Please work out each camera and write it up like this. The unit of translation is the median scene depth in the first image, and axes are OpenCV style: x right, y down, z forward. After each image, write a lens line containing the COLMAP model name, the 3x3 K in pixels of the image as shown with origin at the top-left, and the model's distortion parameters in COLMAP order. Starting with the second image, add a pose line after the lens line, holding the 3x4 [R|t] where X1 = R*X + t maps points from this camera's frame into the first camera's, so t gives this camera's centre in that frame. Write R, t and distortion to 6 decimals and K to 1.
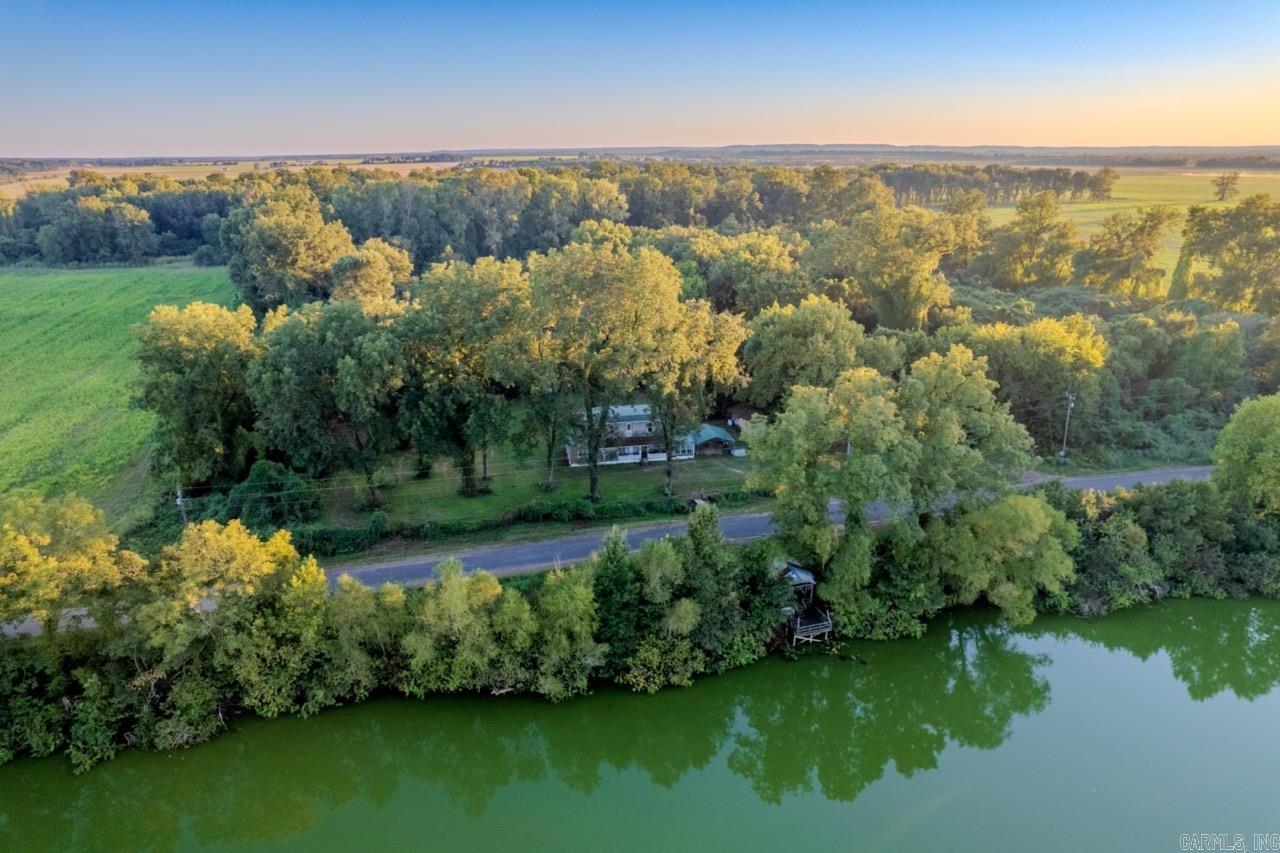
lens RADIAL K [[817.9, 0, 640.7], [0, 817.9, 422.6], [0, 0, 1]] dist [-0.078489, 0.068993]
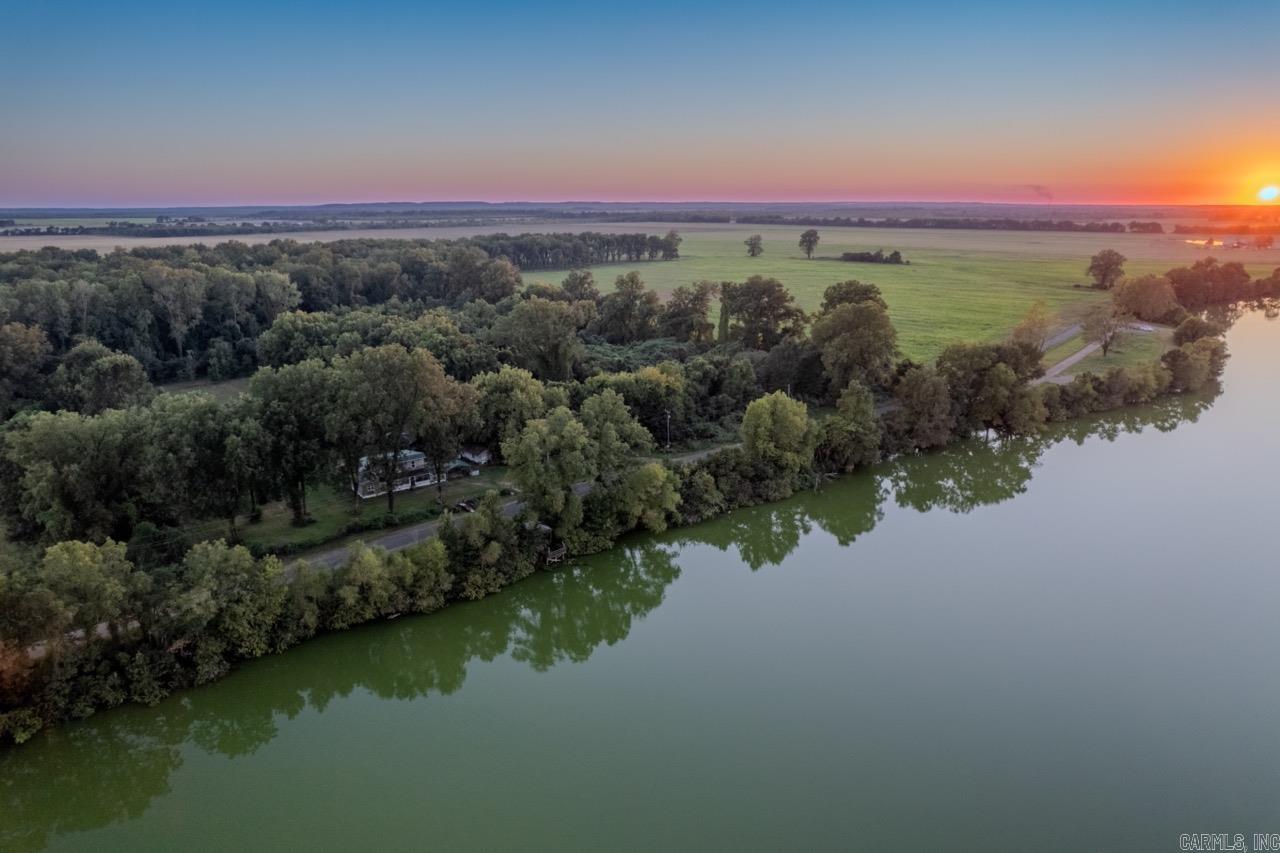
lens RADIAL K [[817.9, 0, 640.7], [0, 817.9, 422.6], [0, 0, 1]] dist [-0.078489, 0.068993]
pose [[0.892529, -0.112039, 0.436852, -0.335129], [0.140018, 0.989623, -0.032263, 0.047798], [-0.428704, 0.089963, 0.898955, -0.644287]]
